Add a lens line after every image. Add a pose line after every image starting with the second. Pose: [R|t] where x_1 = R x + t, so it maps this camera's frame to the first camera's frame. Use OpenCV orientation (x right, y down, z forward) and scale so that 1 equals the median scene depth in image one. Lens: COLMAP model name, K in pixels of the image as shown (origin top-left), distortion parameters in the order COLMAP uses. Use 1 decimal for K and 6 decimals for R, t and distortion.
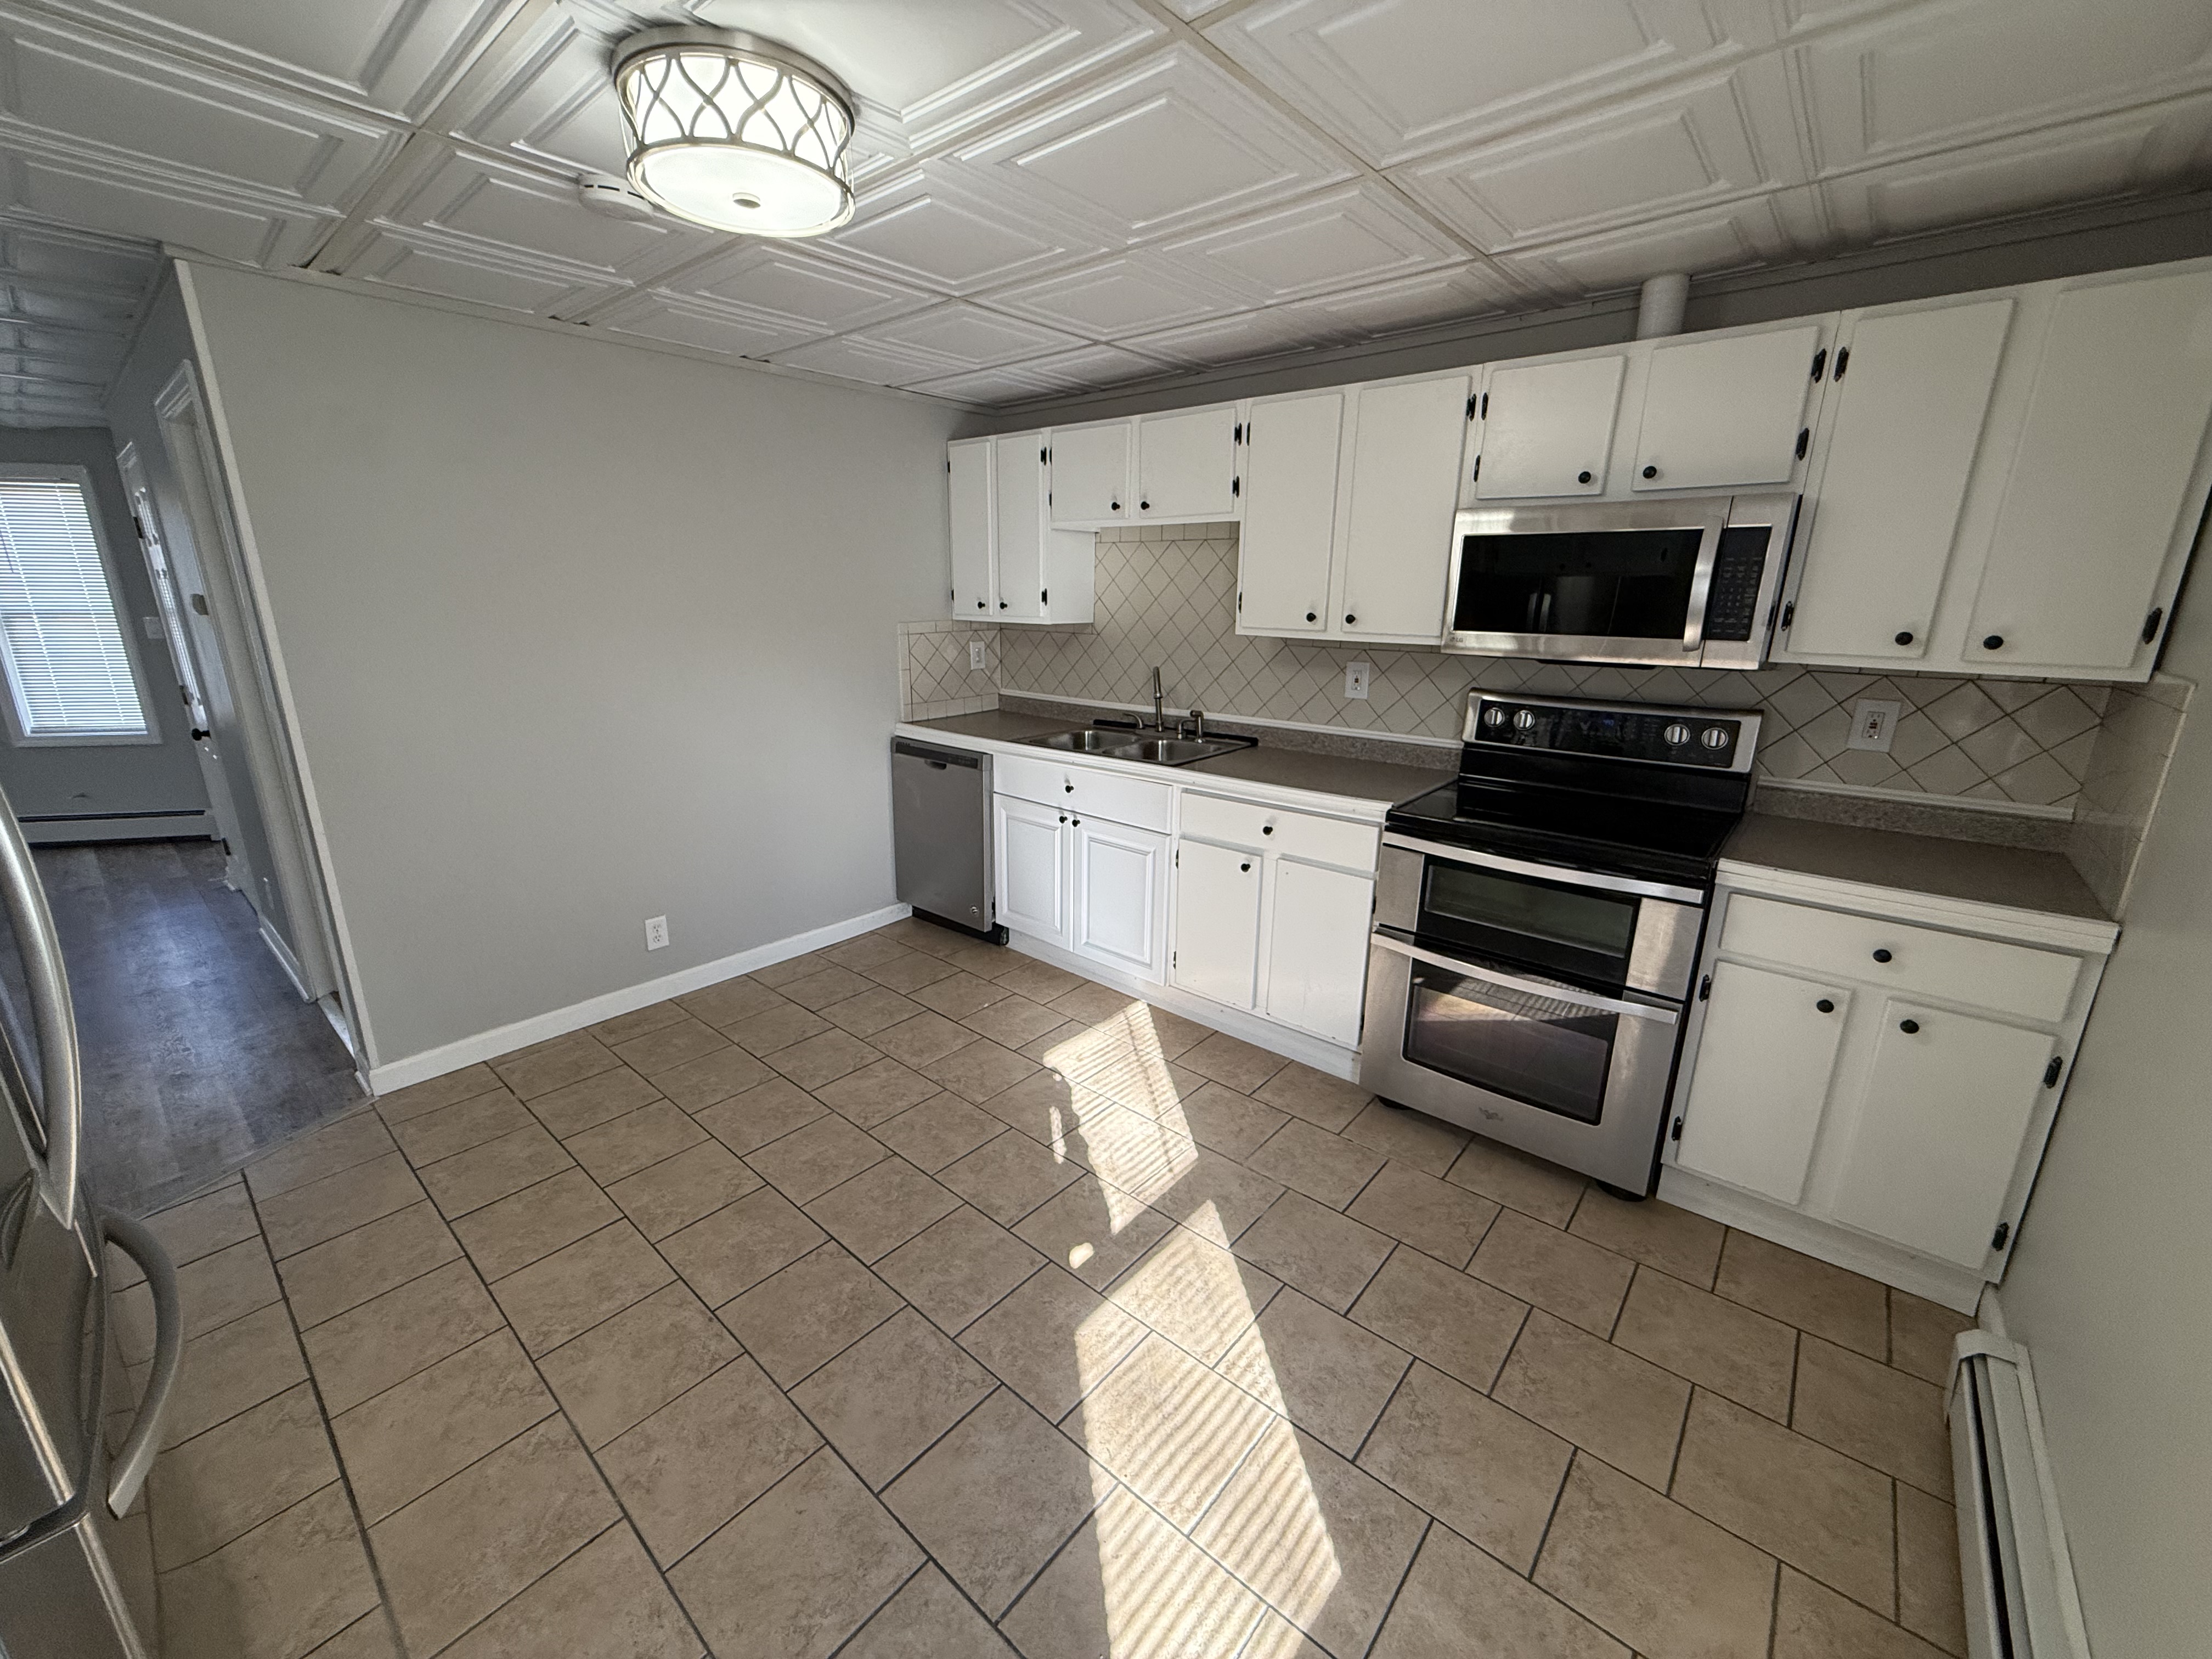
lens RADIAL K [[873.9, 0, 1096.8], [0, 873.9, 837.3], [0, 0, 1]] dist [0.002715, -0.000518]
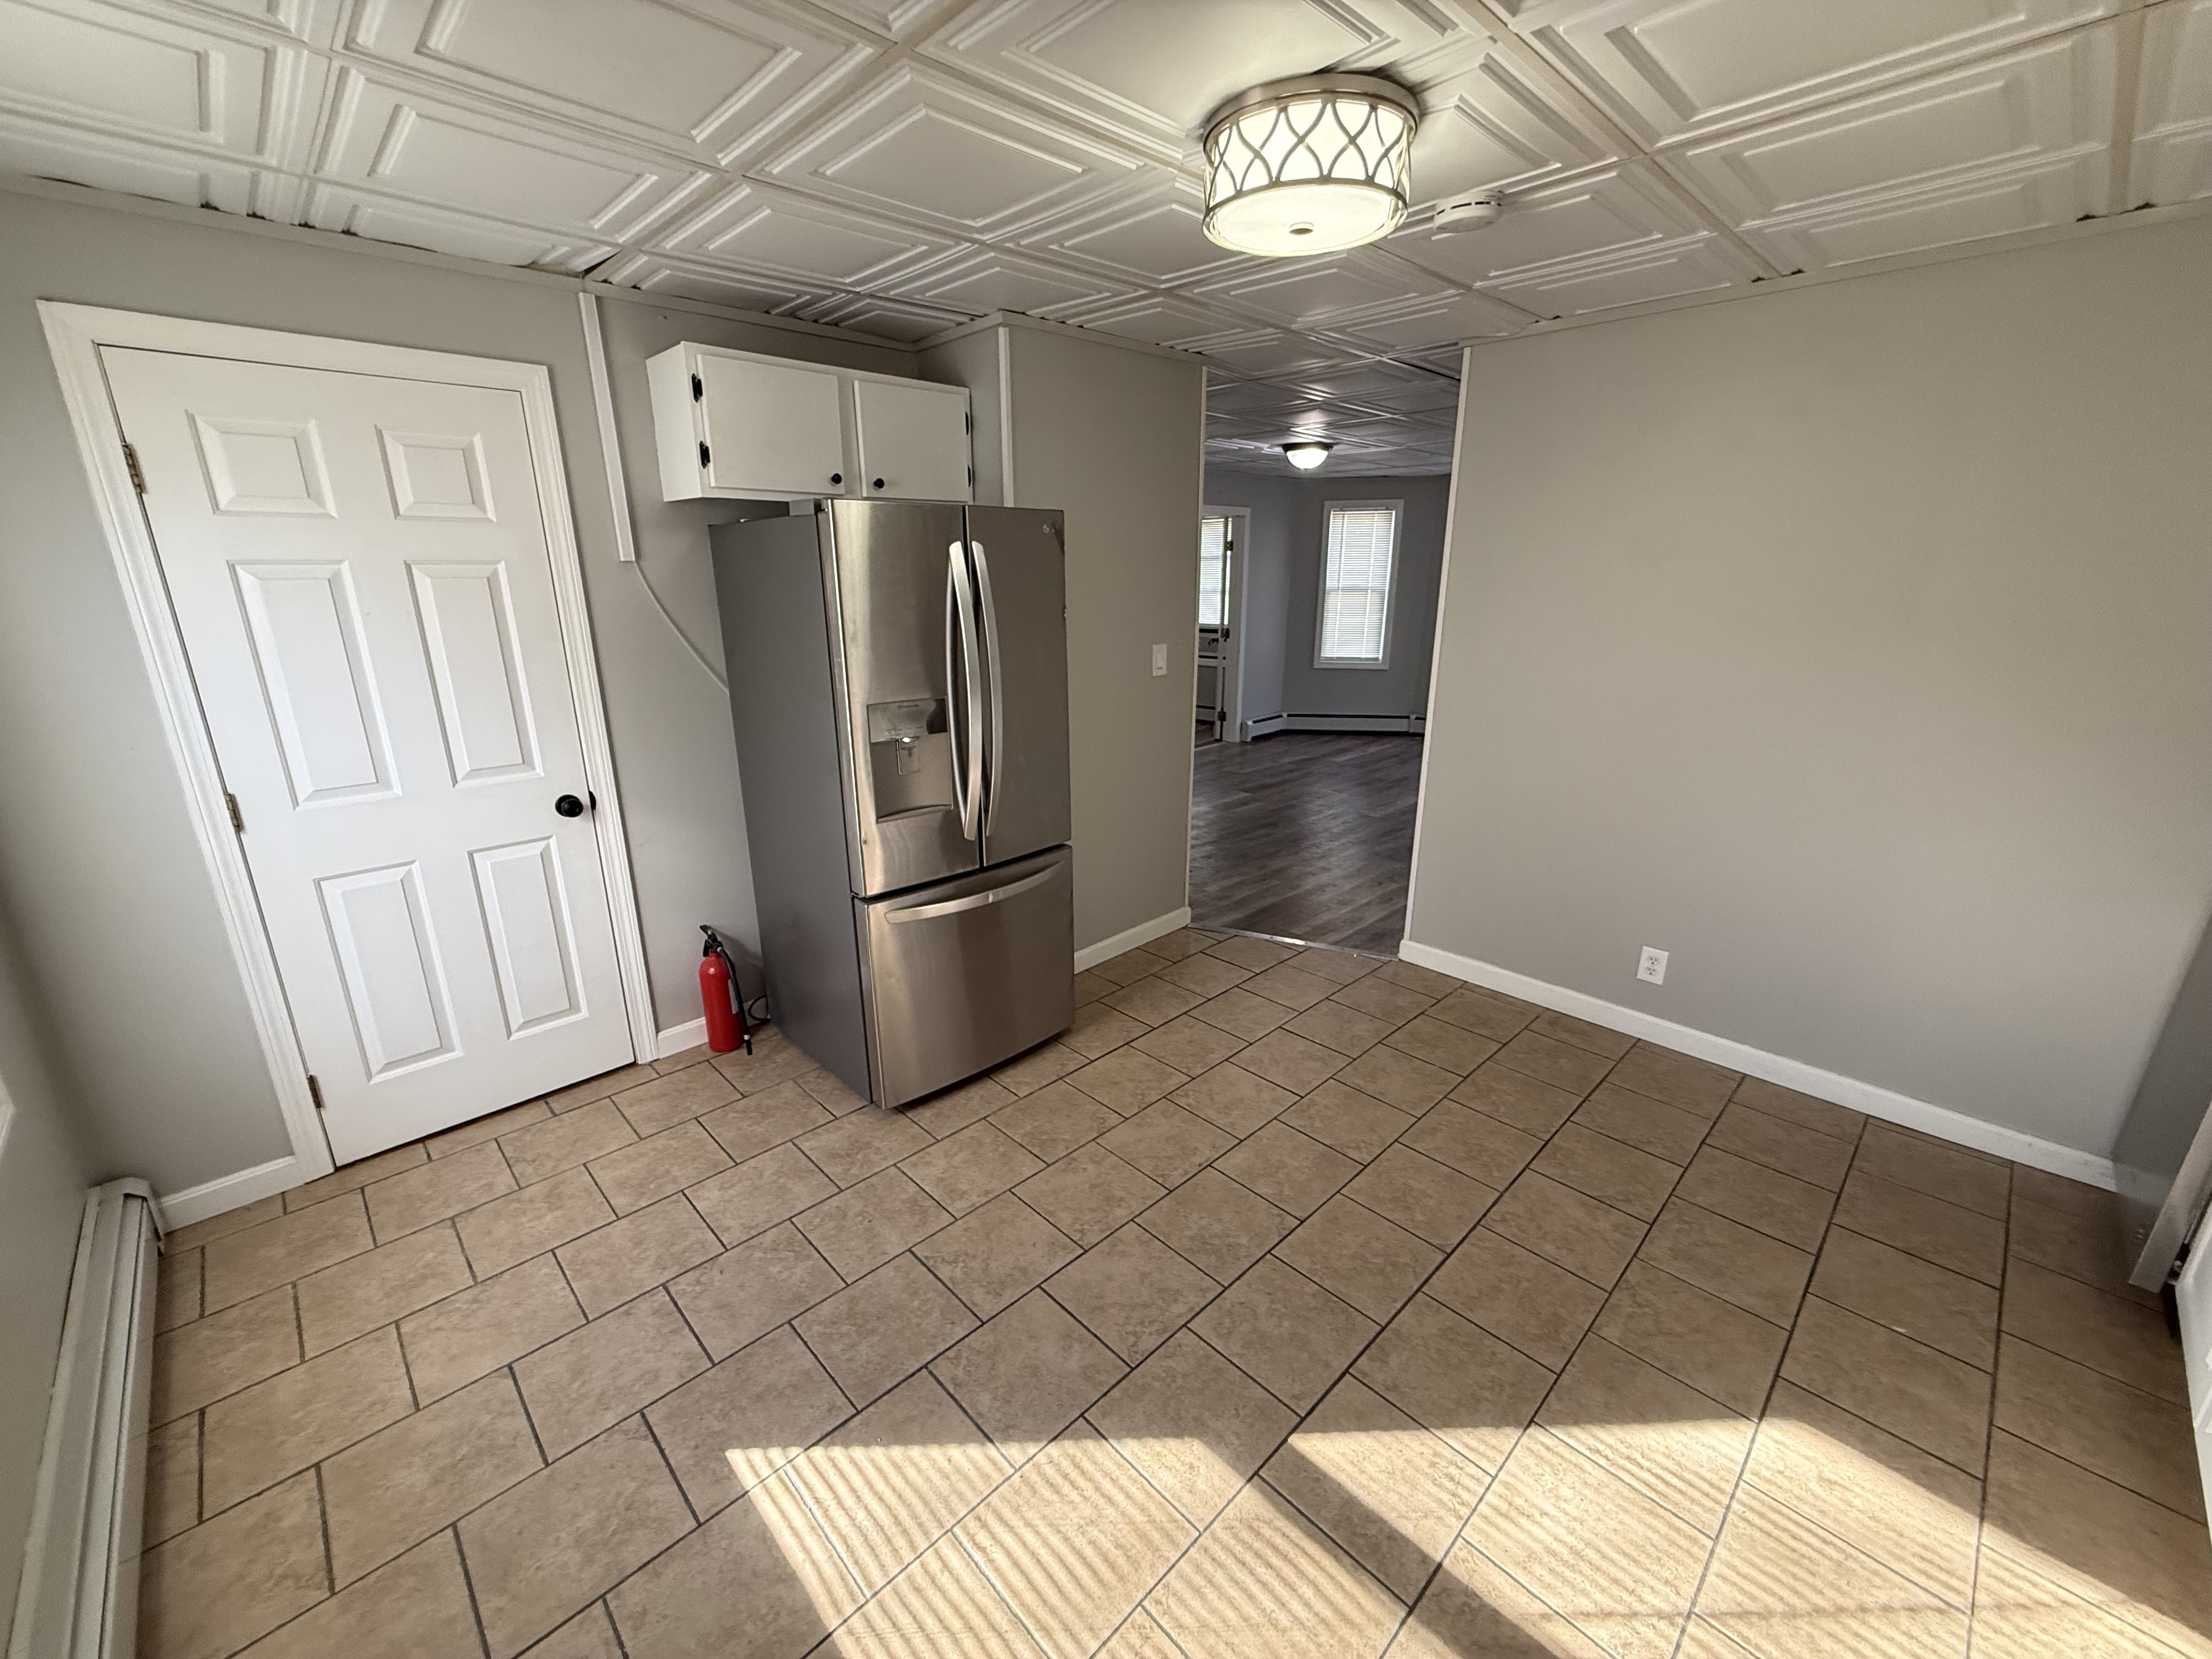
lens RADIAL K [[873.9, 0, 1096.4], [0, 873.9, 830.5], [0, 0, 1]] dist [0.002715, -0.000518]
pose [[-0.088270, 0.280135, -0.955894, 0.566192], [-0.272673, 0.916189, 0.293679, -0.193841], [0.958049, 0.286570, -0.004486, 0.638636]]
